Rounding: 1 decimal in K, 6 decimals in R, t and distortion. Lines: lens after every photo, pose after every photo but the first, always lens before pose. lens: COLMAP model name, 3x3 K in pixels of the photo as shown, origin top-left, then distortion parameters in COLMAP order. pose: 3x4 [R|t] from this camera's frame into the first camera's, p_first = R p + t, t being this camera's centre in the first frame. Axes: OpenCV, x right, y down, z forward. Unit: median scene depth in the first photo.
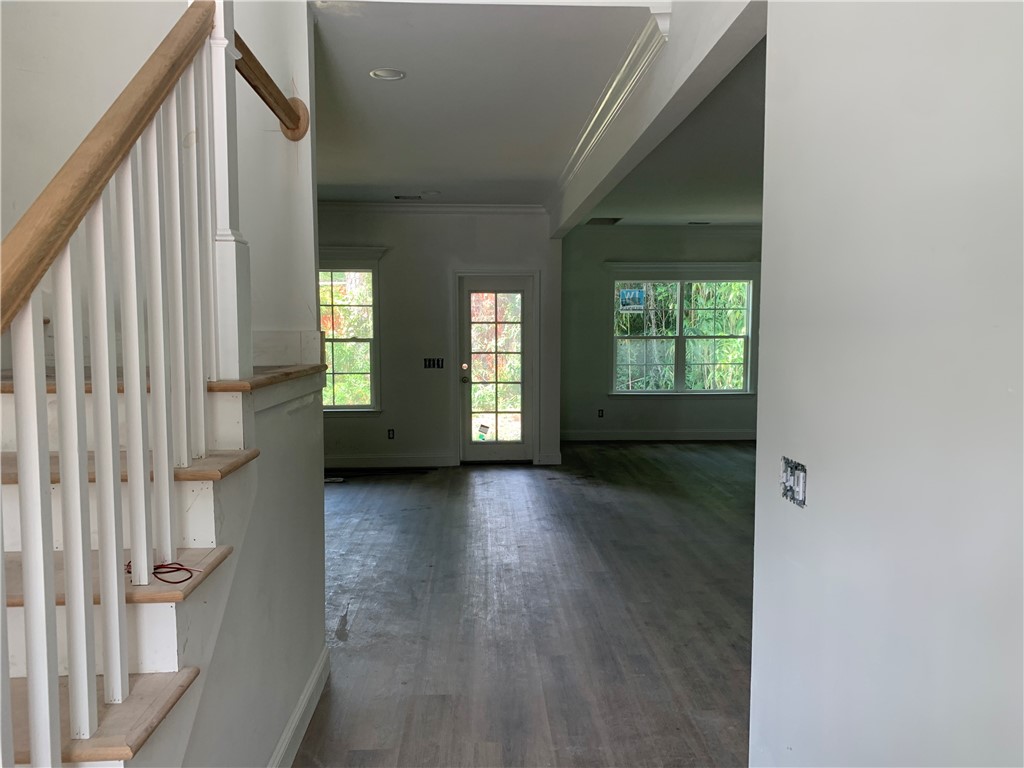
lens RADIAL K [[791.0, 0, 511.4], [0, 791.0, 382.6], [0, 0, 1]] dist [0.029666, 0.007095]
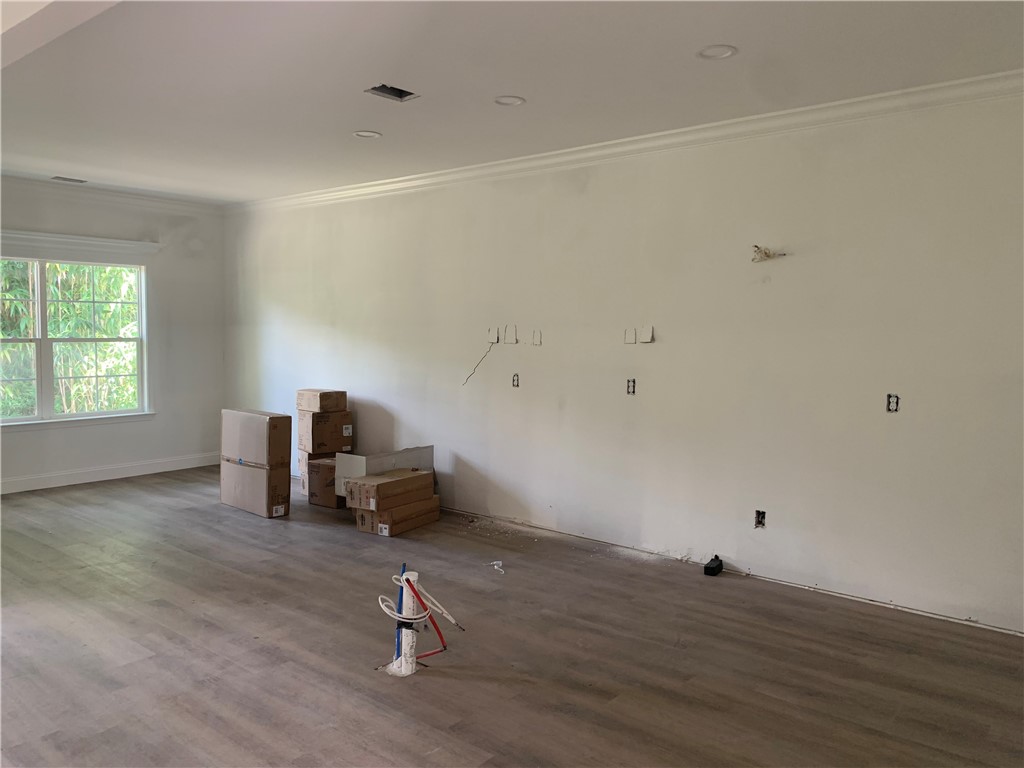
lens RADIAL K [[791.0, 0, 514.0], [0, 791.0, 377.6], [0, 0, 1]] dist [0.029666, 0.007095]
pose [[0.674586, -0.038183, 0.737208, -0.029022], [0.036003, 0.999175, 0.018807, -0.022742], [-0.737318, 0.013855, 0.675404, 0.217957]]
